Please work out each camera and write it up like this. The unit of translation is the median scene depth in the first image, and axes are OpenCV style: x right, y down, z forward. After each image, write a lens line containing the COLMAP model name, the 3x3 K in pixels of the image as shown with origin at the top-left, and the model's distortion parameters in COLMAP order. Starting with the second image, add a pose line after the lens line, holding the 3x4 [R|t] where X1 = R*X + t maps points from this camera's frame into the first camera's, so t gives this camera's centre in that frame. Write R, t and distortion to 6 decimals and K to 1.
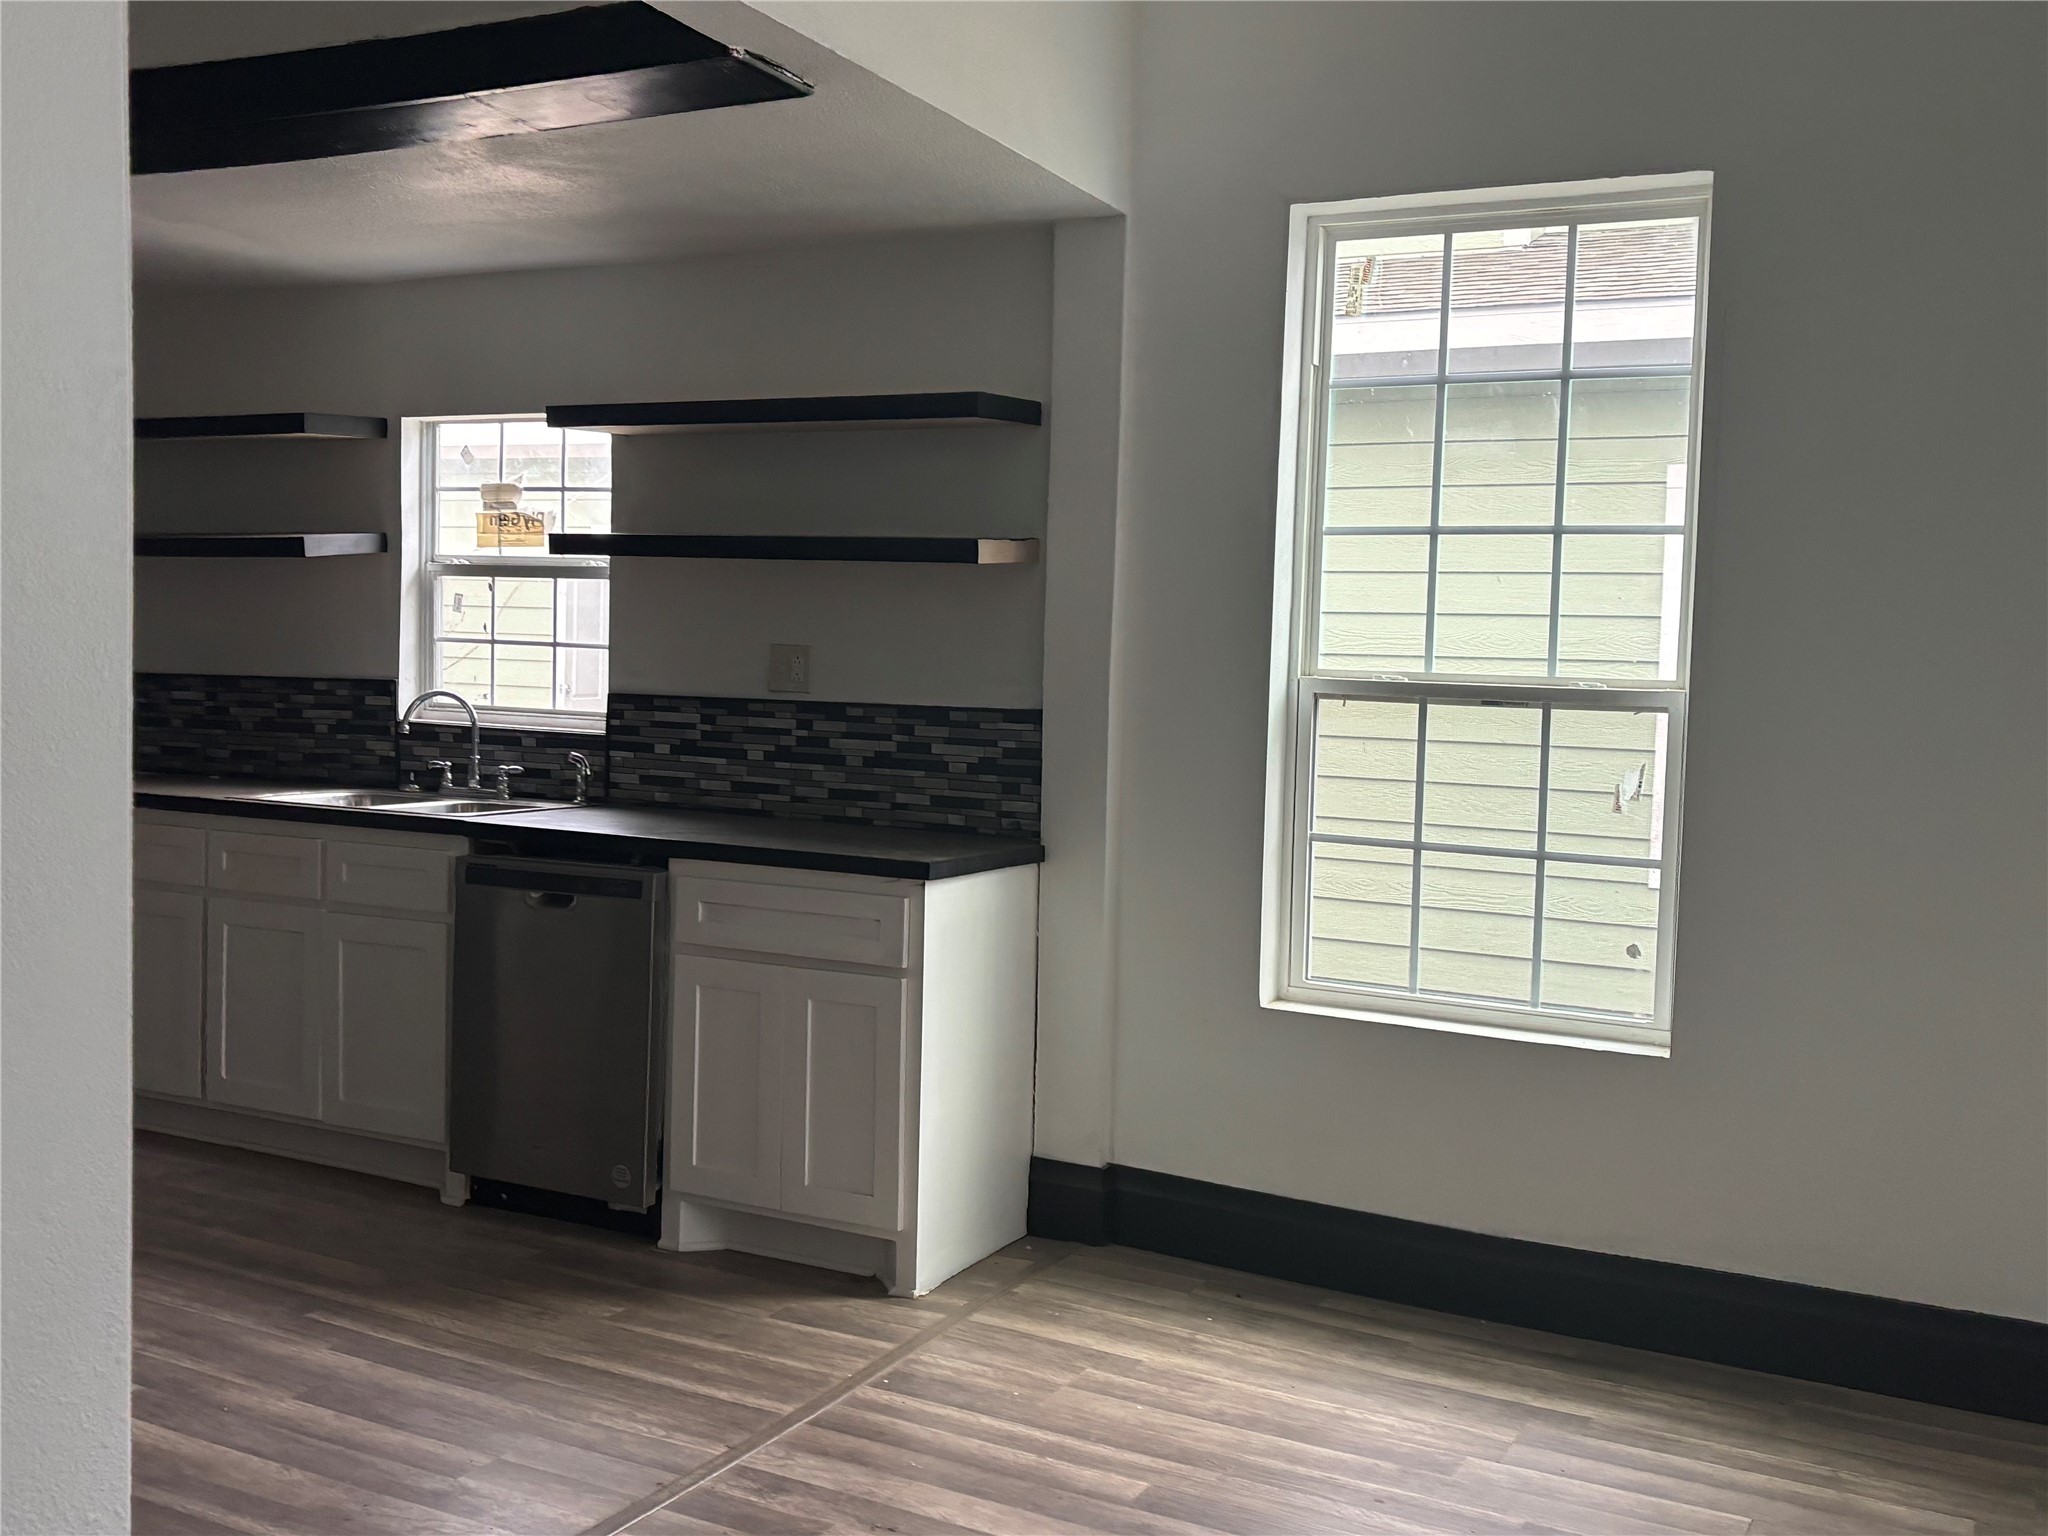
lens RADIAL K [[1924.5, 0, 1024.0], [0, 1924.5, 768.0], [0, 0, 1]] dist [0.137460, -0.144660]
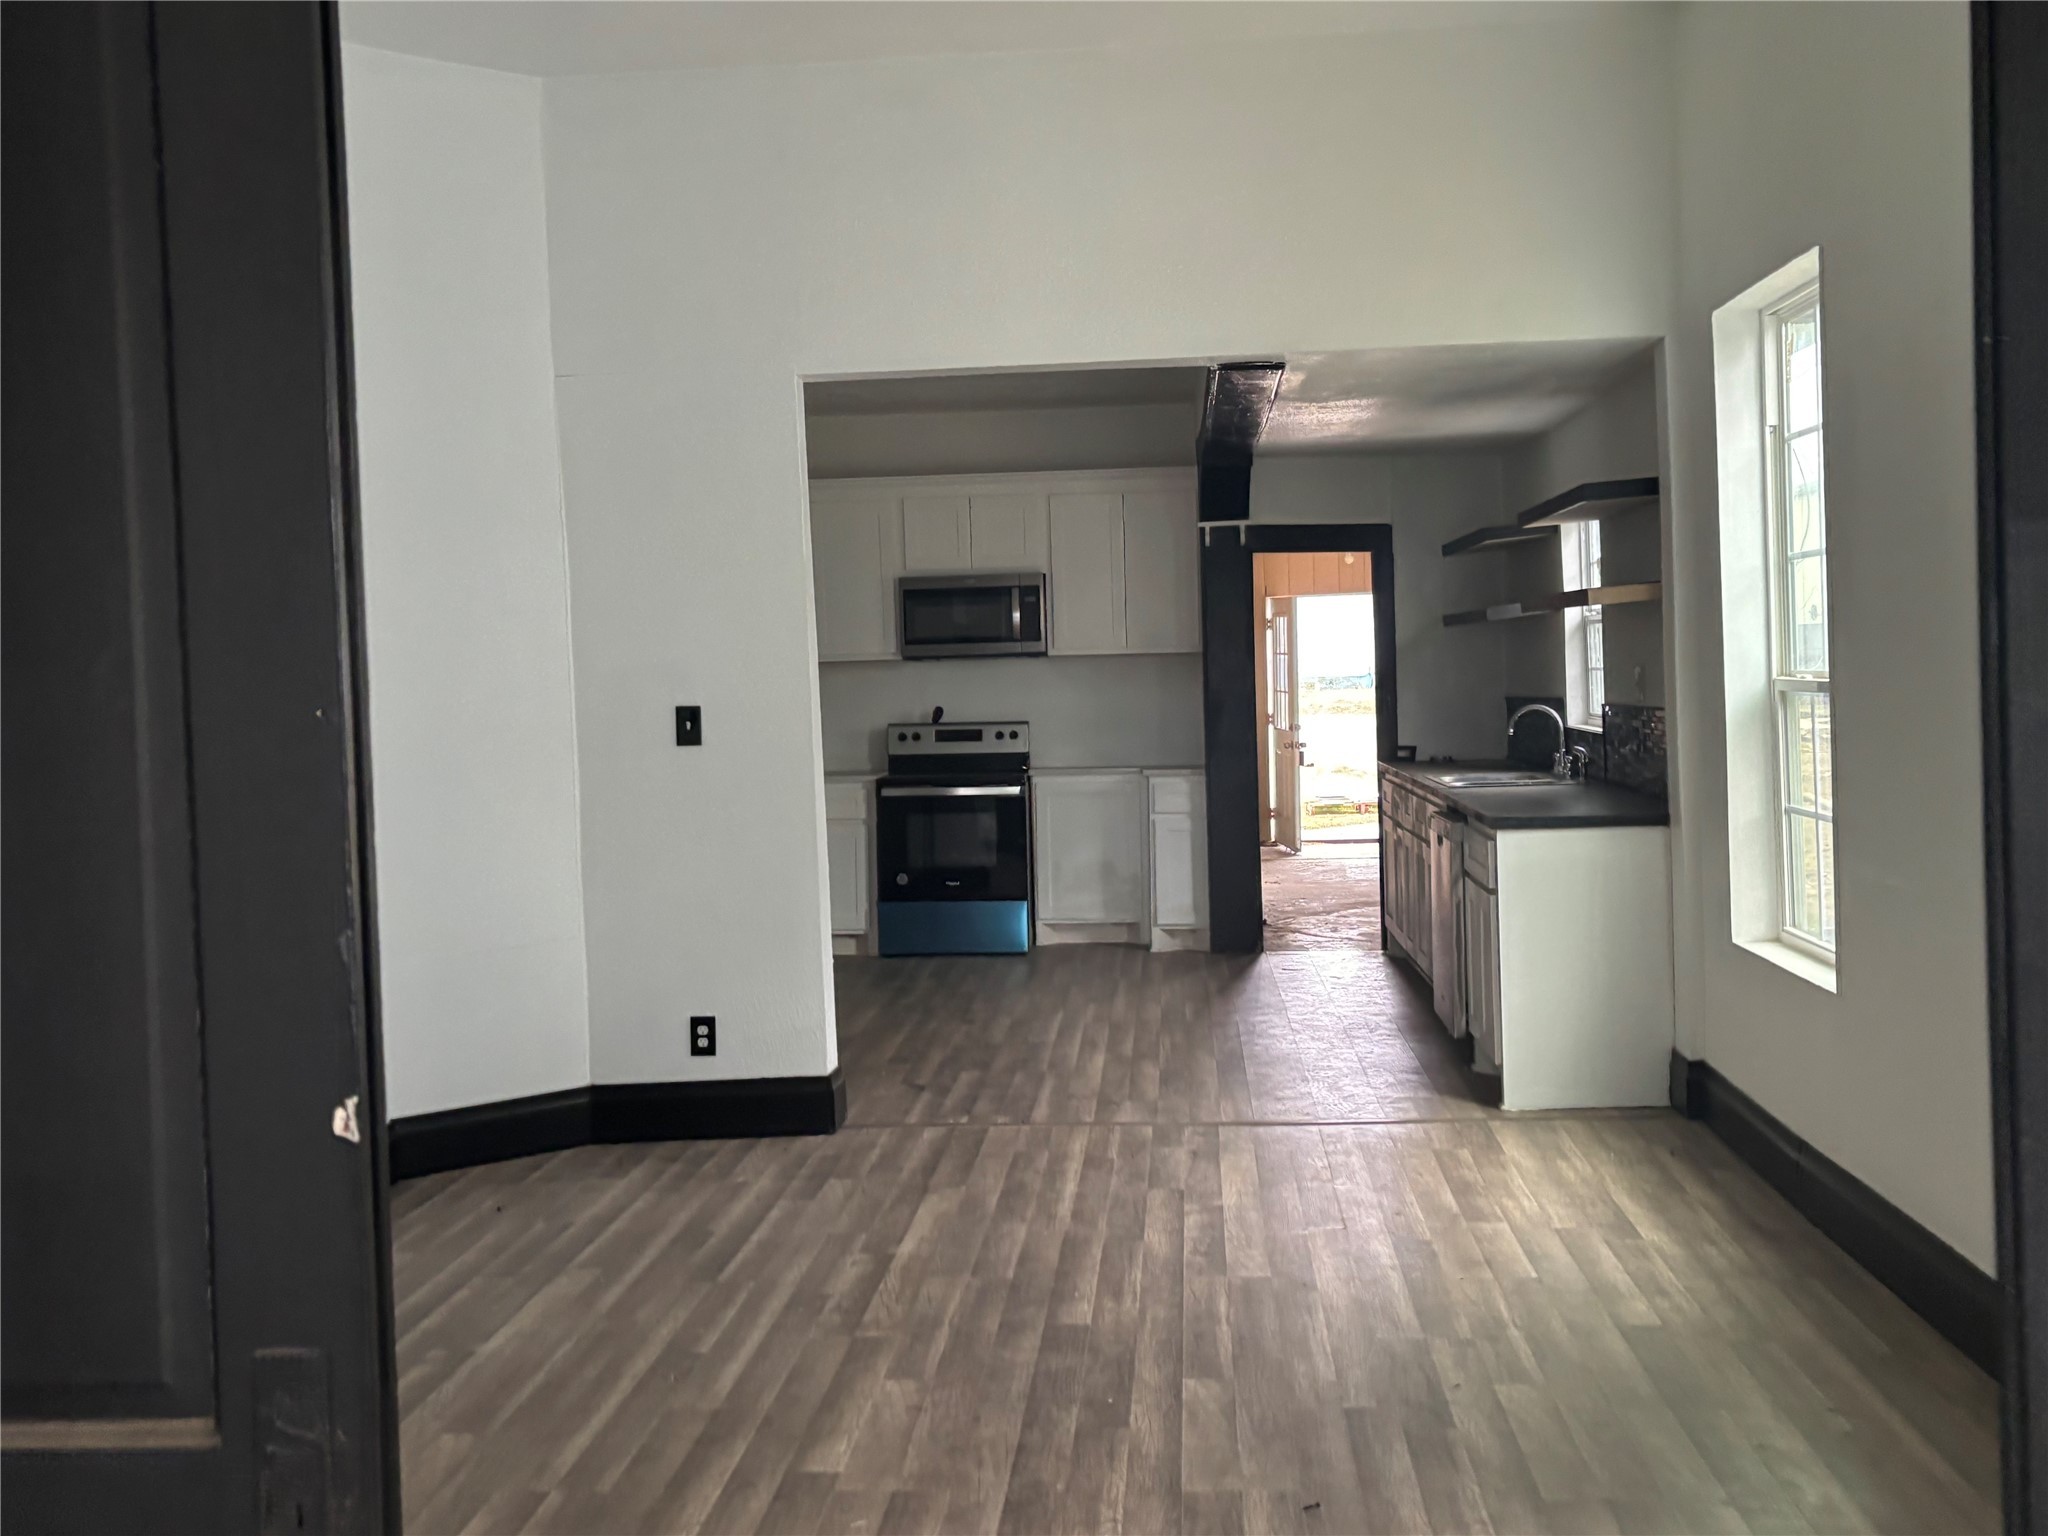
lens RADIAL K [[1924.5, 0, 1024.0], [0, 1924.5, 768.0], [0, 0, 1]] dist [0.137460, -0.144660]
pose [[0.385488, 0.002199, -0.922710, 0.930059], [-0.006350, 0.999980, -0.000270, 0.011514], [0.922691, 0.005963, 0.385494, 0.073335]]
